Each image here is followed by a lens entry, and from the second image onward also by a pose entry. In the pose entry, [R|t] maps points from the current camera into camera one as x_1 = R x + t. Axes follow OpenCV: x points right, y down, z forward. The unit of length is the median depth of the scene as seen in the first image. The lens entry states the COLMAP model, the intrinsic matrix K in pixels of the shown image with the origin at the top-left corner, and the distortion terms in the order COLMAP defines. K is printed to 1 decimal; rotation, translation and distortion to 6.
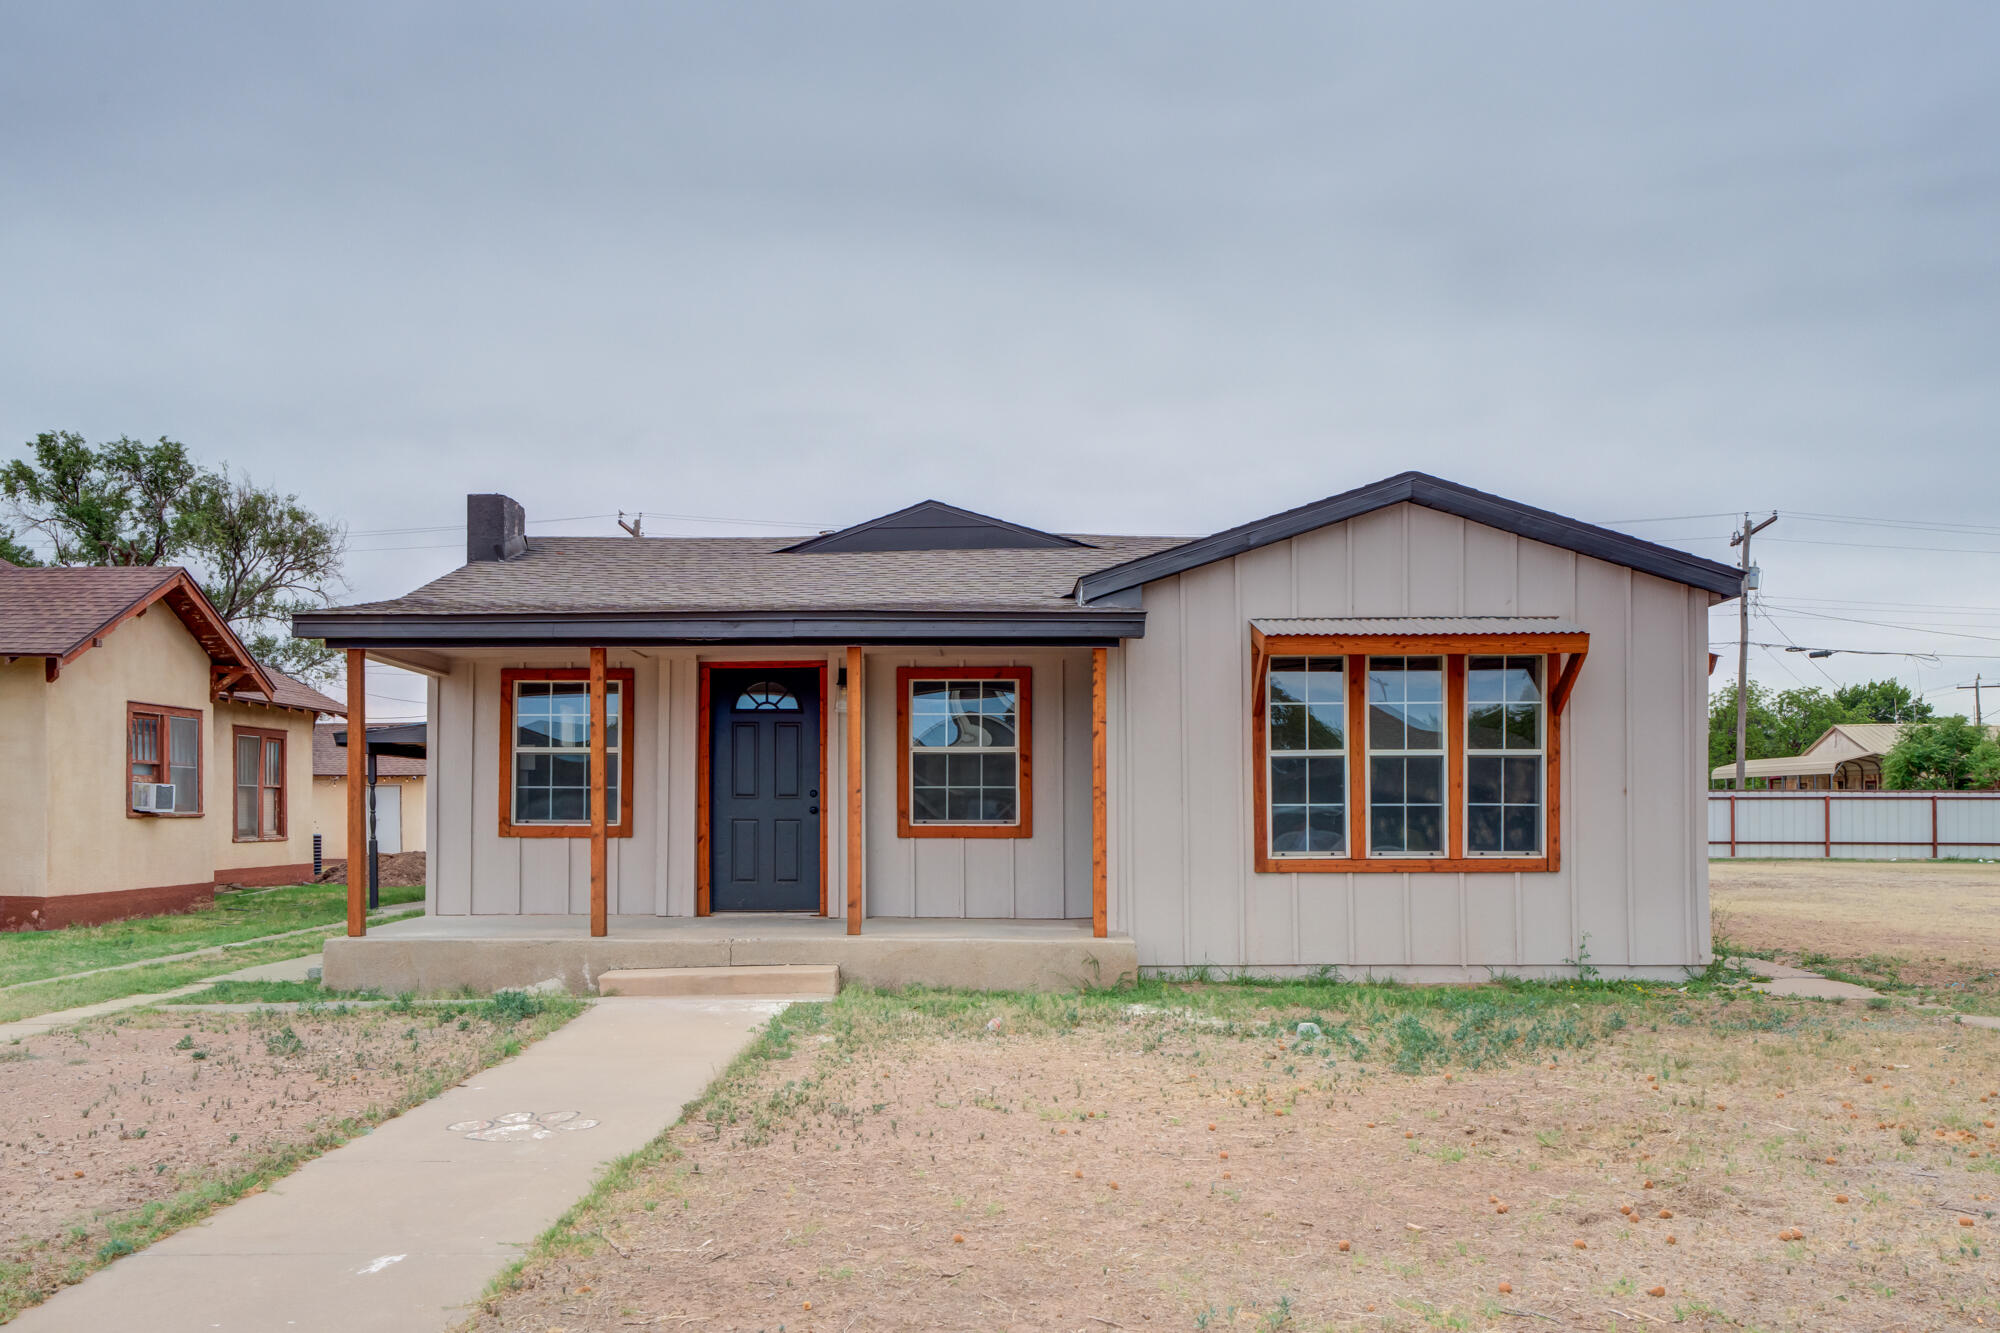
lens RADIAL K [[1899.8, 0, 1002.7], [0, 1899.8, 792.8], [0, 0, 1]] dist [0.020689, 0.022076]
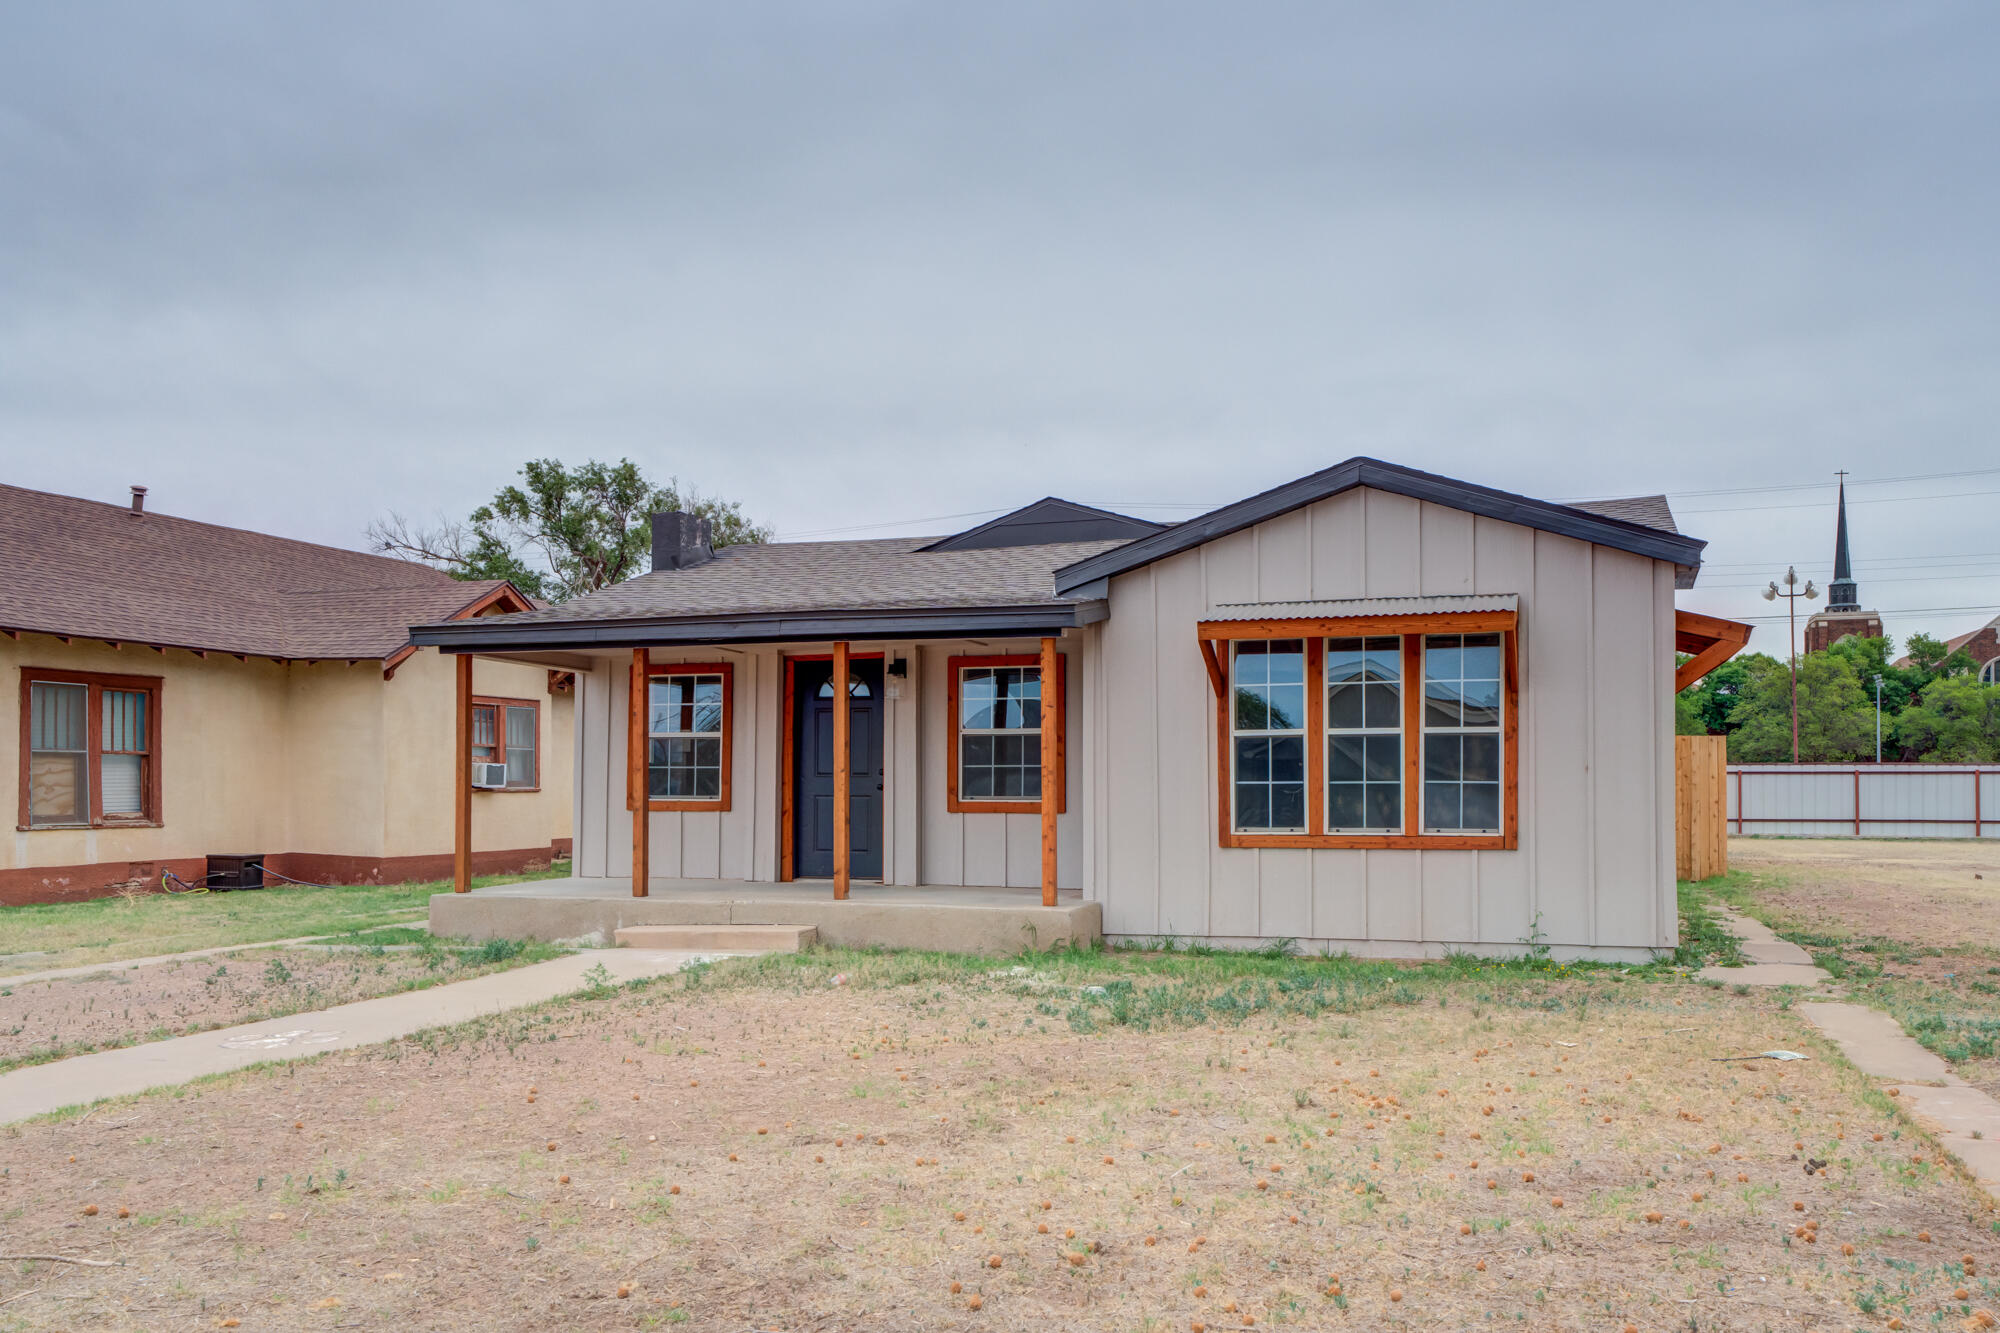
lens RADIAL K [[1899.8, 0, 1002.7], [0, 1899.8, 792.8], [0, 0, 1]] dist [0.020689, 0.022076]
pose [[0.948040, 0.001181, -0.318150, 0.322161], [0.003447, 0.999896, 0.013984, -0.002912], [0.318133, -0.014355, 0.947937, -0.026796]]
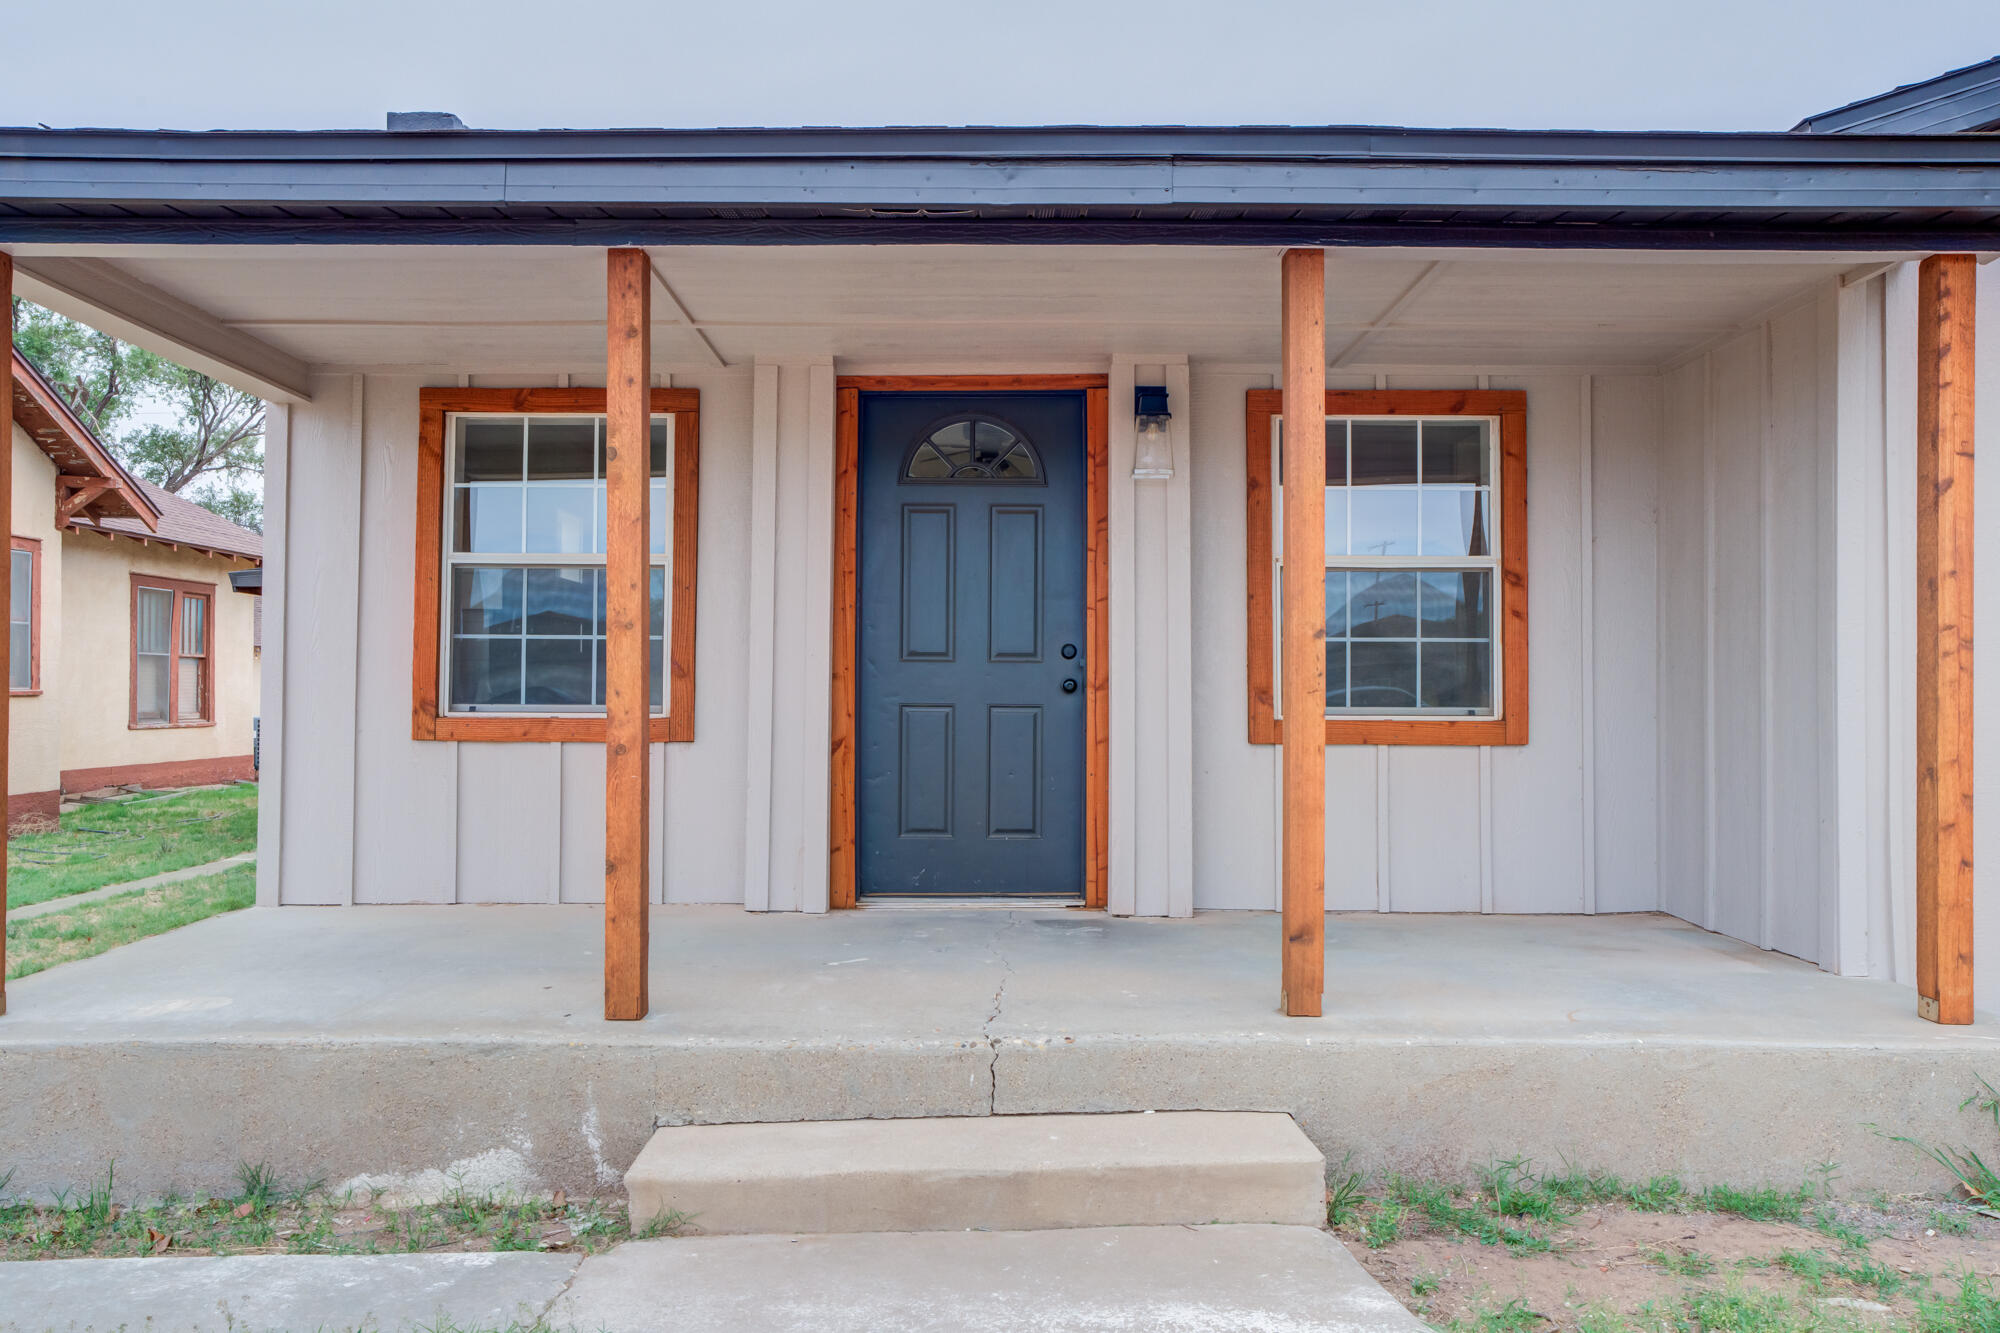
lens RADIAL K [[1602.4, 0, 998.4], [0, 1602.4, 665.0], [0, 0, 1]] dist [0.007477, 0.002976]
pose [[0.999713, 0.003129, 0.023751, -0.128065], [-0.002969, 0.999973, -0.006748, 0.006591], [-0.023772, 0.006675, 0.999695, 0.595449]]
